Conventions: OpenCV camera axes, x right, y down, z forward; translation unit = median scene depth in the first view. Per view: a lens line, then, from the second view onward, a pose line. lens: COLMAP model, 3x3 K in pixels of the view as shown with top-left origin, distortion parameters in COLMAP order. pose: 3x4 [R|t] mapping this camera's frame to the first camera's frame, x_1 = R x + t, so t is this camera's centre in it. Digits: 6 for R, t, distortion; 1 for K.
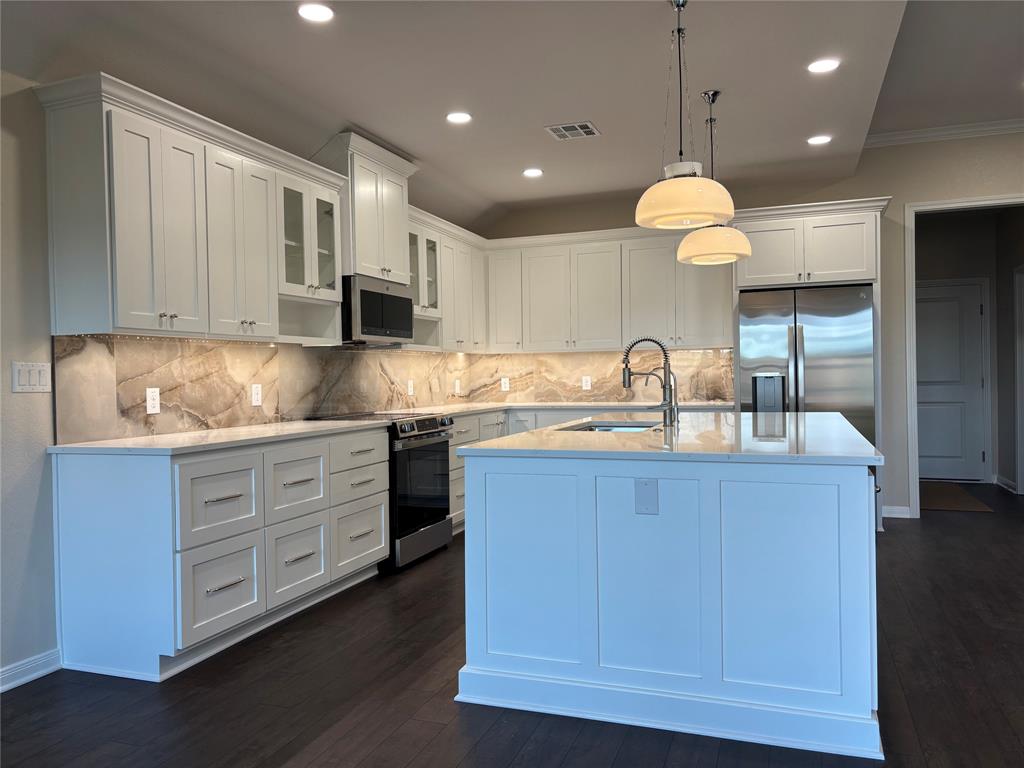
lens RADIAL K [[774.8, 0, 515.2], [0, 774.8, 383.9], [0, 0, 1]] dist [0.052168, -0.061623]
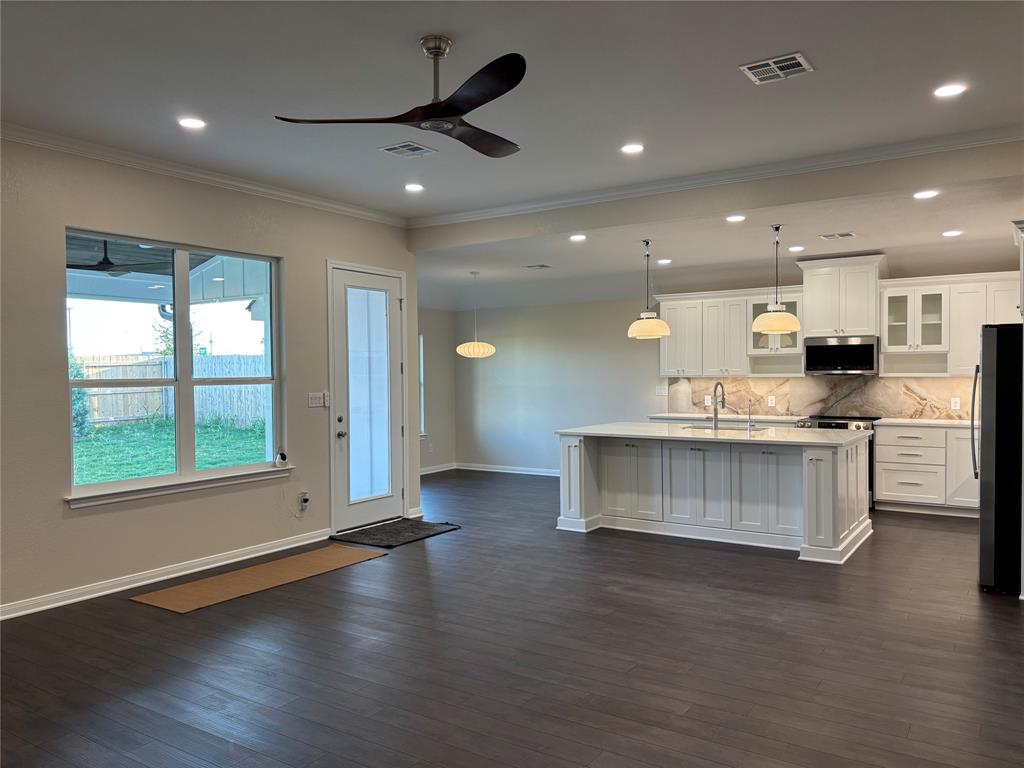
lens RADIAL K [[774.8, 0, 522.5], [0, 774.8, 386.6], [0, 0, 1]] dist [0.052168, -0.061623]
pose [[-0.228996, 0.038437, -0.972668, 1.680992], [0.000933, 0.999228, 0.039267, -0.097654], [0.973427, 0.008085, -0.228855, 0.766741]]
